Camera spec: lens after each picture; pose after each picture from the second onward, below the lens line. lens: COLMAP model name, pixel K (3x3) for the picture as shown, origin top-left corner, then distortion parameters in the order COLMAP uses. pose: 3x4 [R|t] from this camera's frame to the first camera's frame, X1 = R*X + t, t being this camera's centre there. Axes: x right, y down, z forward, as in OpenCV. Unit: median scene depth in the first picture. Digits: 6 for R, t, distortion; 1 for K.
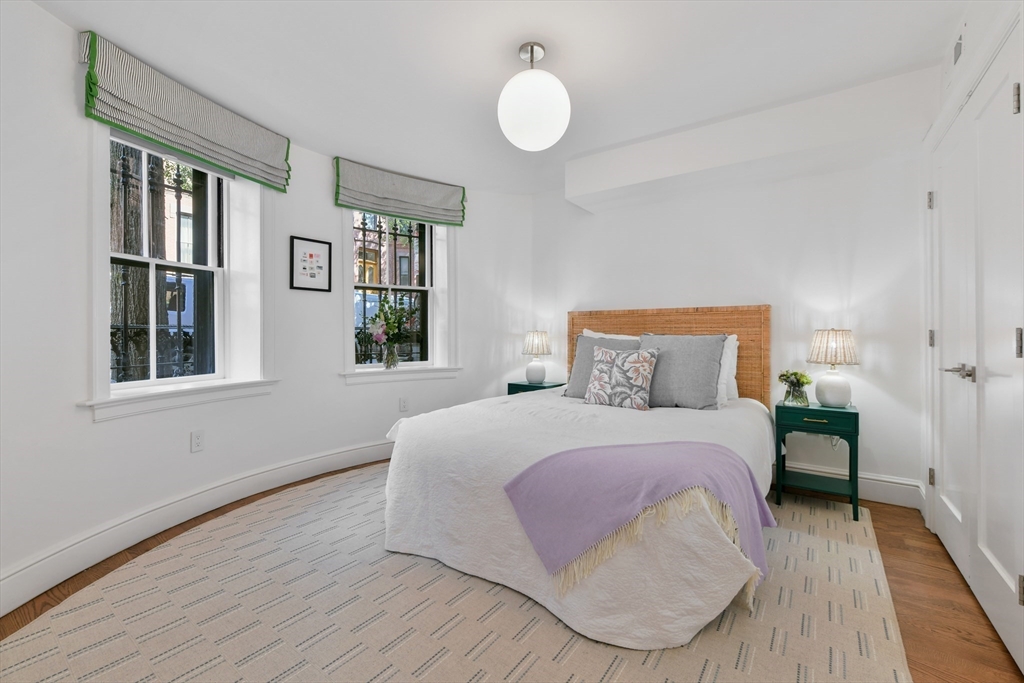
lens RADIAL K [[429.7, 0, 514.1], [0, 429.7, 329.6], [0, 0, 1]] dist [0.001780, 0.000211]
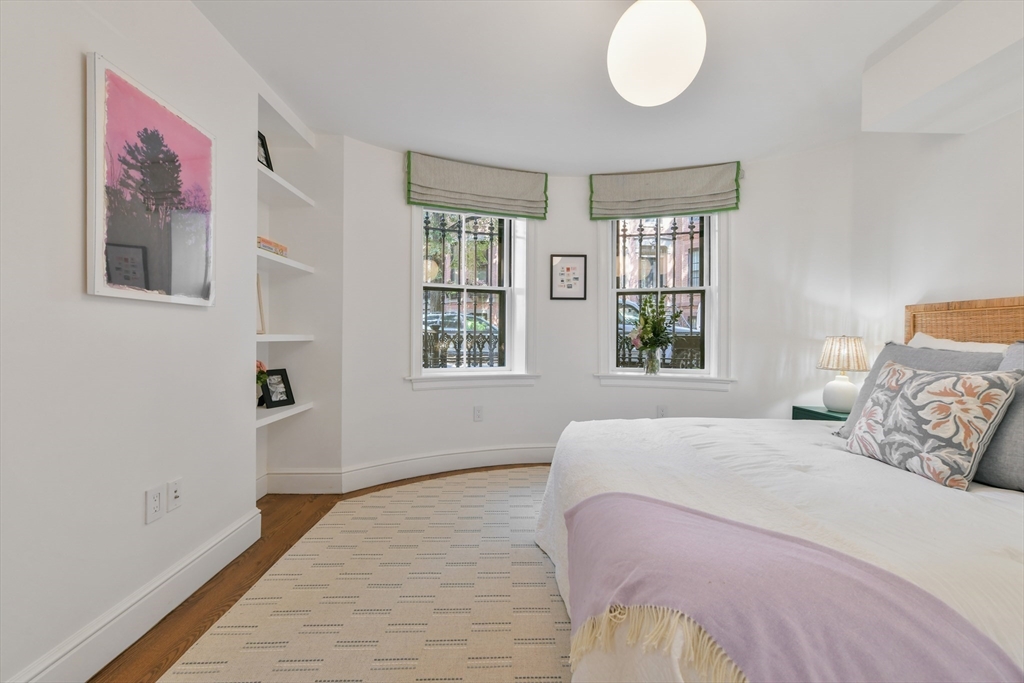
lens RADIAL K [[412.0, 0, 515.7], [0, 412.0, 337.8], [0, 0, 1]] dist [0.005483, 0.000338]
pose [[0.612491, 0.006686, -0.790449, 0.351397], [-0.001824, 0.999974, 0.007045, 0.003188], [0.790475, -0.002873, 0.612487, 0.248817]]
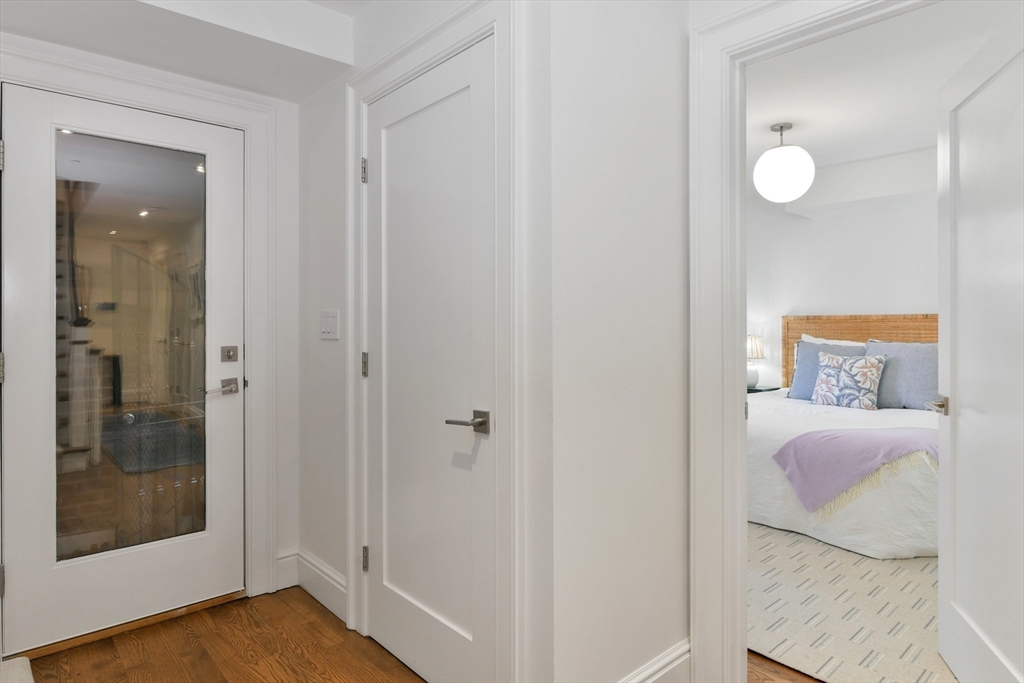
lens RADIAL K [[590.4, 0, 508.2], [0, 590.4, 324.4], [0, 0, 1]] dist [0.002354, -0.017678]
pose [[0.974629, -0.003422, -0.223799, -0.260317], [0.005436, 0.999950, 0.008384, -0.051059], [0.223759, -0.009388, 0.974599, -0.662668]]
